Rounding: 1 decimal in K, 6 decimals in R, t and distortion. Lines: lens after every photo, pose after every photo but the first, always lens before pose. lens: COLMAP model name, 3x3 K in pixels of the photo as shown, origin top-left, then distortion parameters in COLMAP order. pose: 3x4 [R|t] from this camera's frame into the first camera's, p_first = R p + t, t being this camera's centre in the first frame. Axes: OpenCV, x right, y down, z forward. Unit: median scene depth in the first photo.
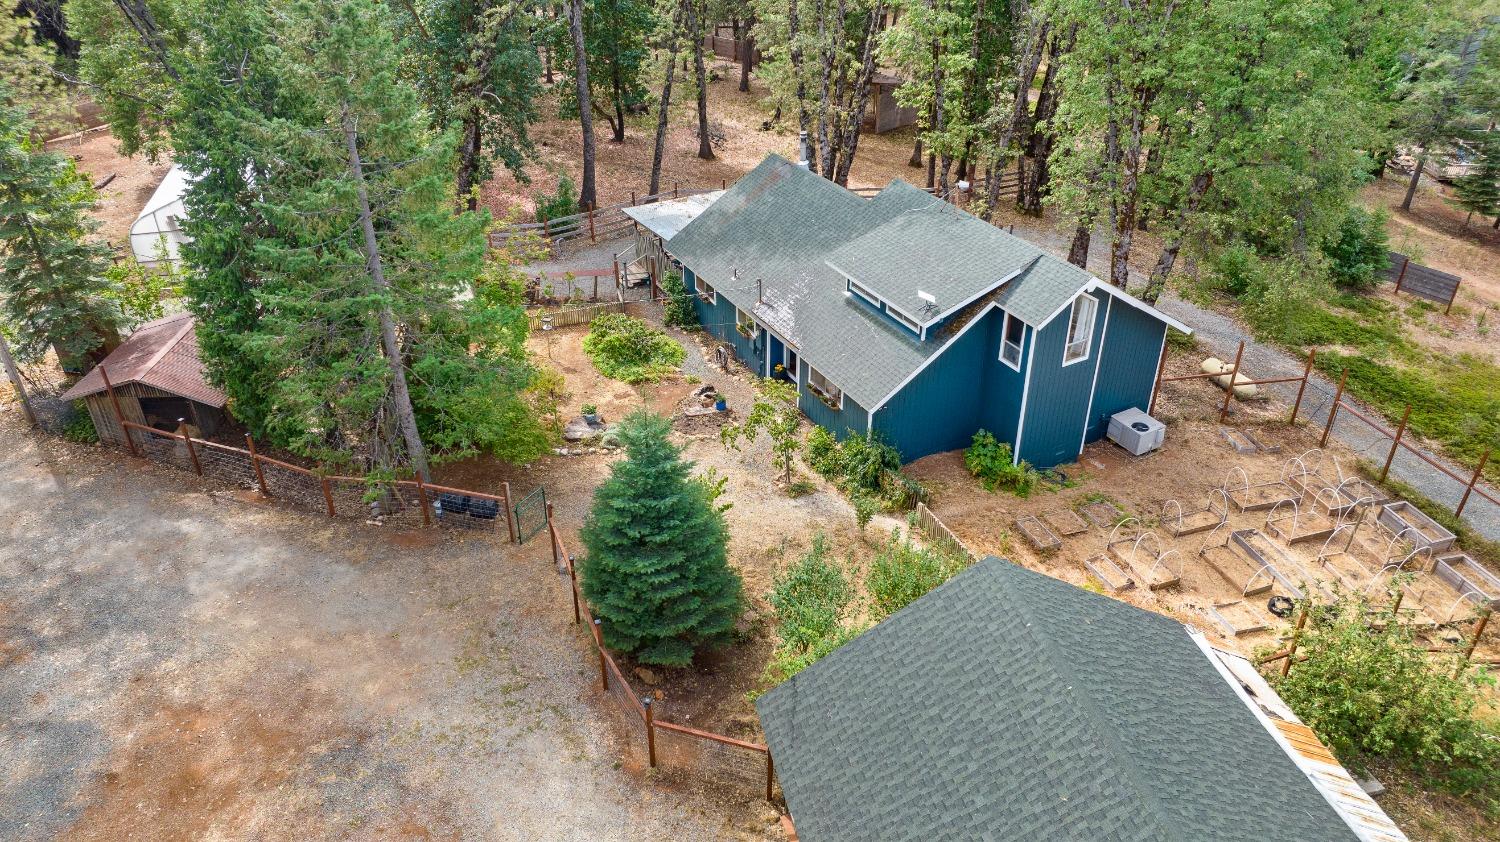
lens RADIAL K [[1048.2, 0, 750.0], [0, 1048.2, 421.0], [0, 0, 1]] dist [-0.023287, 0.001038]
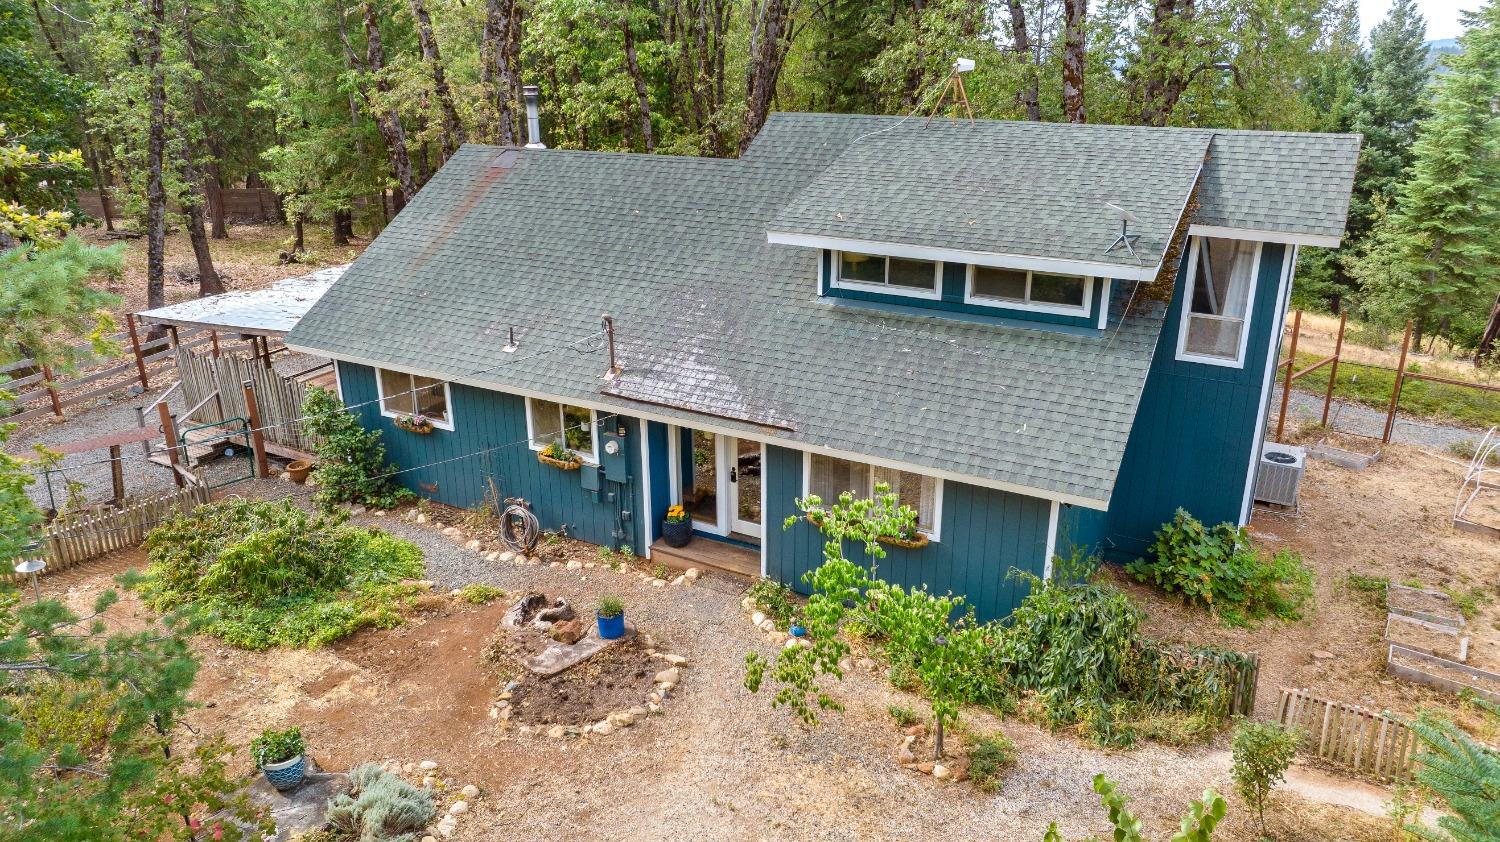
lens RADIAL K [[1048.2, 0, 750.0], [0, 1048.2, 421.0], [0, 0, 1]] dist [-0.023287, 0.001038]
pose [[0.848702, -0.185404, 0.495309, -0.157283], [0.282063, 0.950904, -0.127368, -0.022566], [-0.447376, 0.247806, 0.859329, 0.594034]]
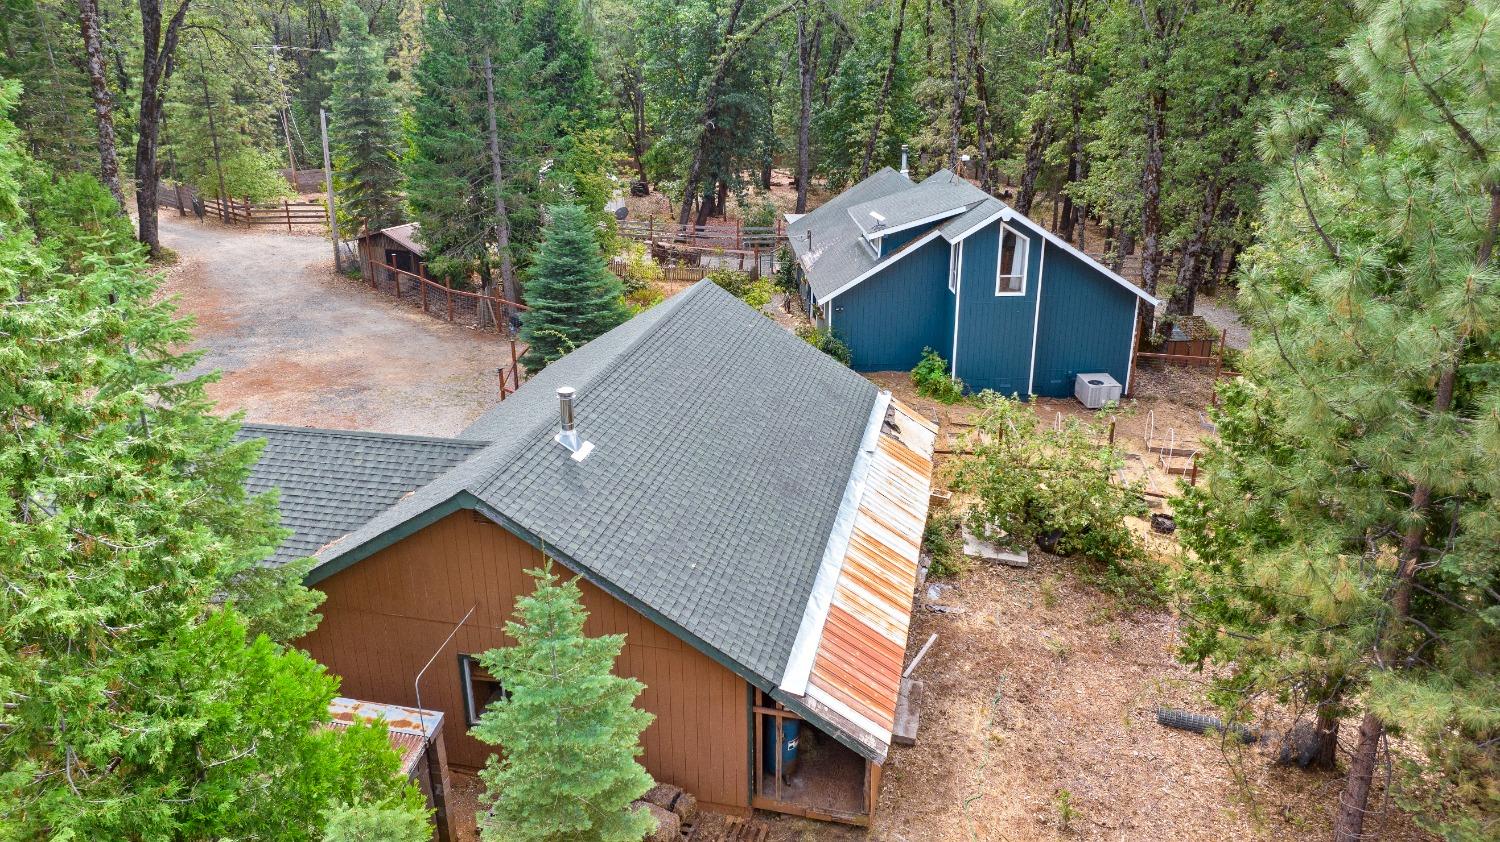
lens RADIAL K [[1048.2, 0, 750.0], [0, 1048.2, 421.0], [0, 0, 1]] dist [-0.023287, 0.001038]
pose [[0.897192, 0.160049, -0.411620, 0.480851], [-0.235893, 0.961602, -0.140270, 0.267261], [0.373365, 0.222948, 0.900496, -0.098621]]
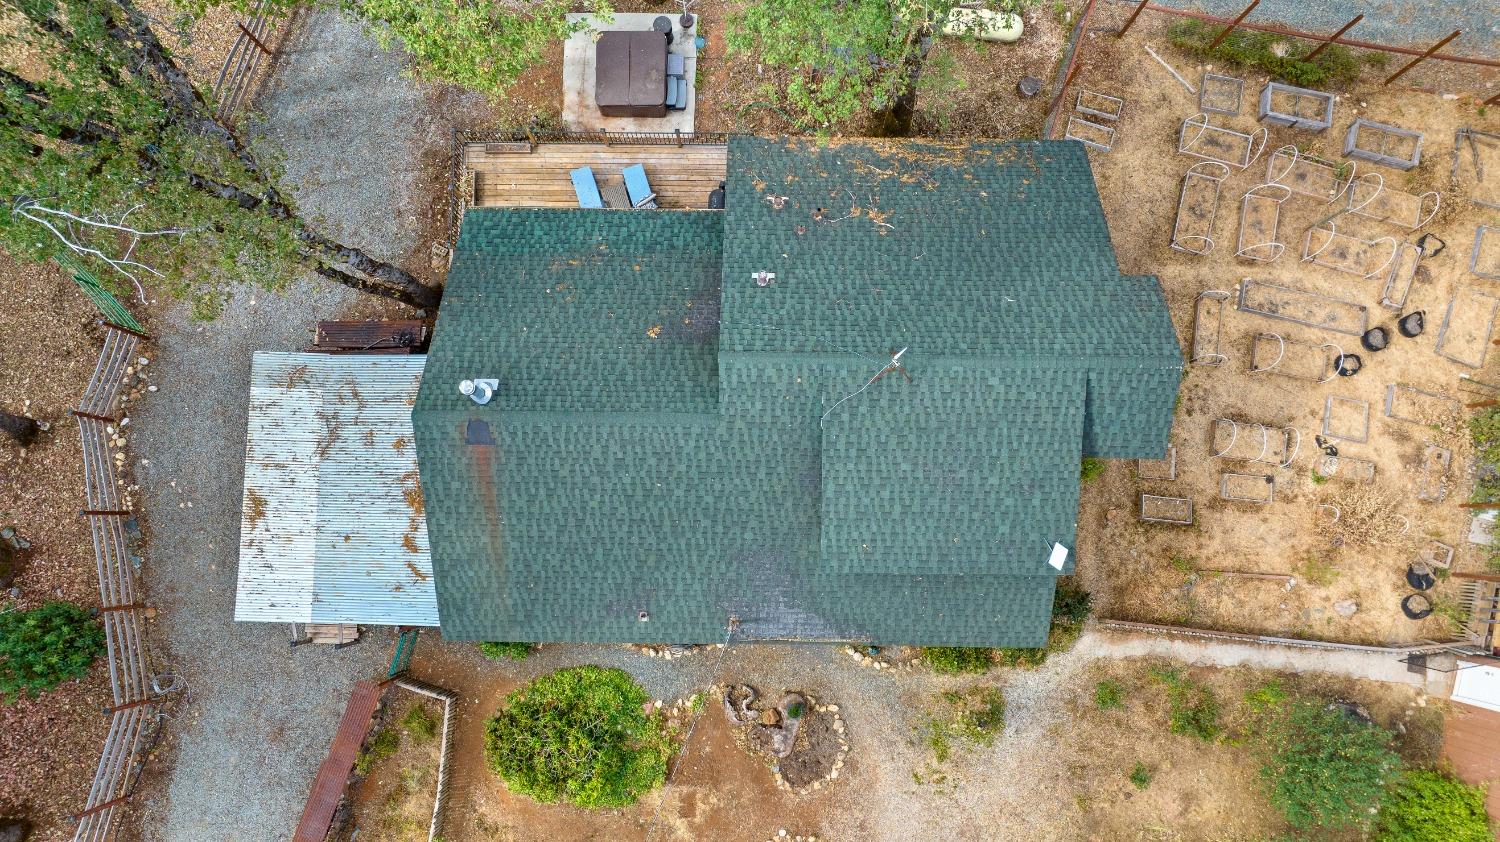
lens RADIAL K [[1048.2, 0, 750.0], [0, 1048.2, 421.0], [0, 0, 1]] dist [-0.023287, 0.001038]
pose [[0.498260, -0.861166, 0.100649, 0.056939], [0.463830, 0.362827, 0.808219, -0.682451], [-0.732529, -0.356019, 0.580217, 0.634405]]
